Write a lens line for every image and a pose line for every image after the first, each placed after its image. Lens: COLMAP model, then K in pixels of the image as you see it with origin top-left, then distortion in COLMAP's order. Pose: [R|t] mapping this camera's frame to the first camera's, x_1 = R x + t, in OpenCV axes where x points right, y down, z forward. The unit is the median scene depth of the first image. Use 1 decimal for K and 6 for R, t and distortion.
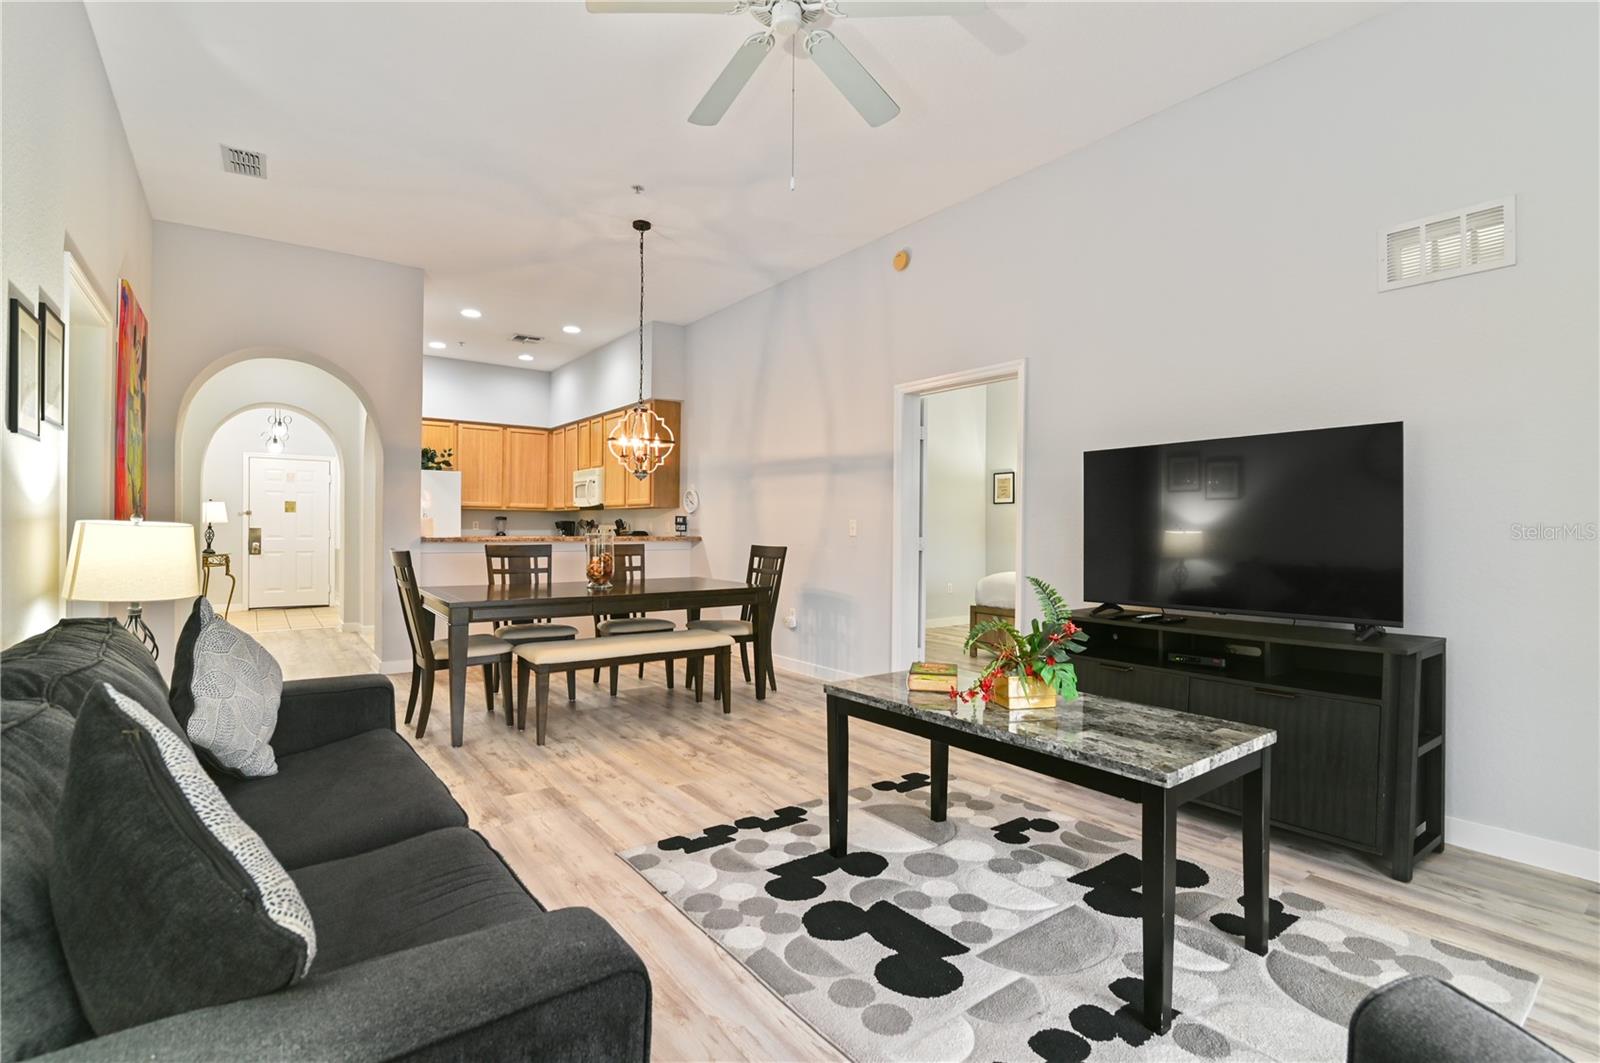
lens RADIAL K [[745.9, 0, 800.0], [0, 745.9, 531.5], [0, 0, 1]] dist [-0.018431, 0.000145]
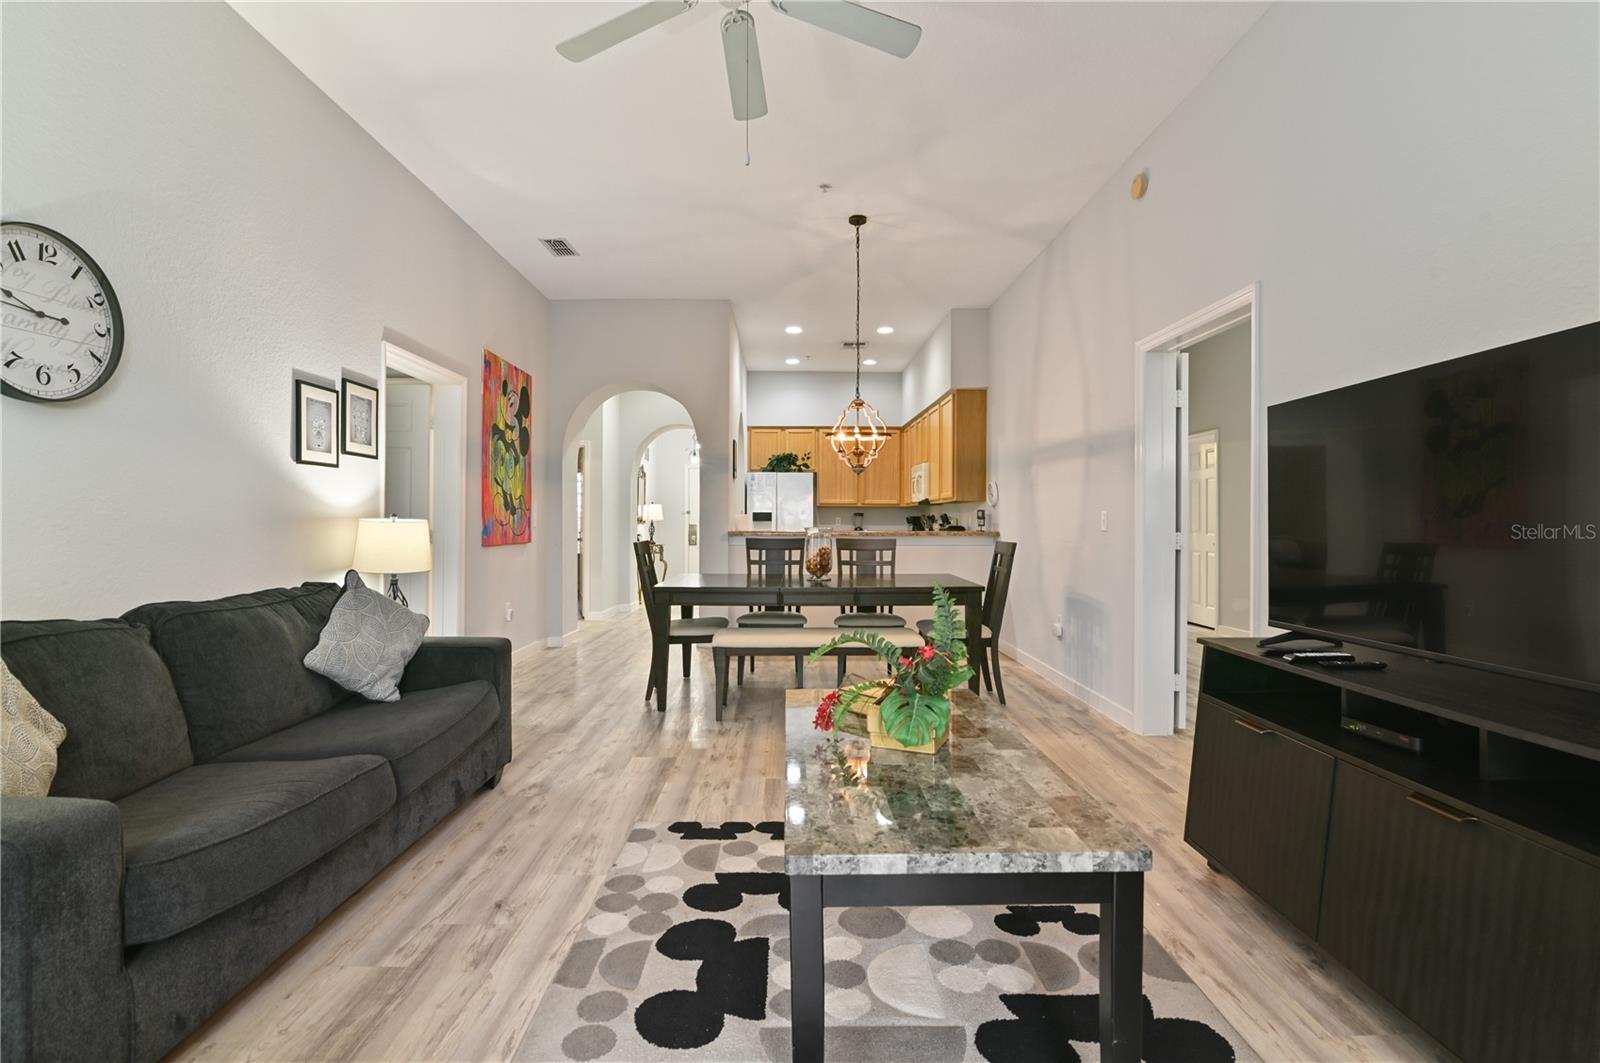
lens RADIAL K [[751.7, 0, 800.3], [0, 751.7, 523.3], [0, 0, 1]] dist [-0.019473, 0.000955]
pose [[0.805899, -0.004823, -0.592033, 0.312456], [0.001846, 0.999982, -0.005633, 0.002194], [0.592050, 0.003447, 0.805894, 0.138203]]
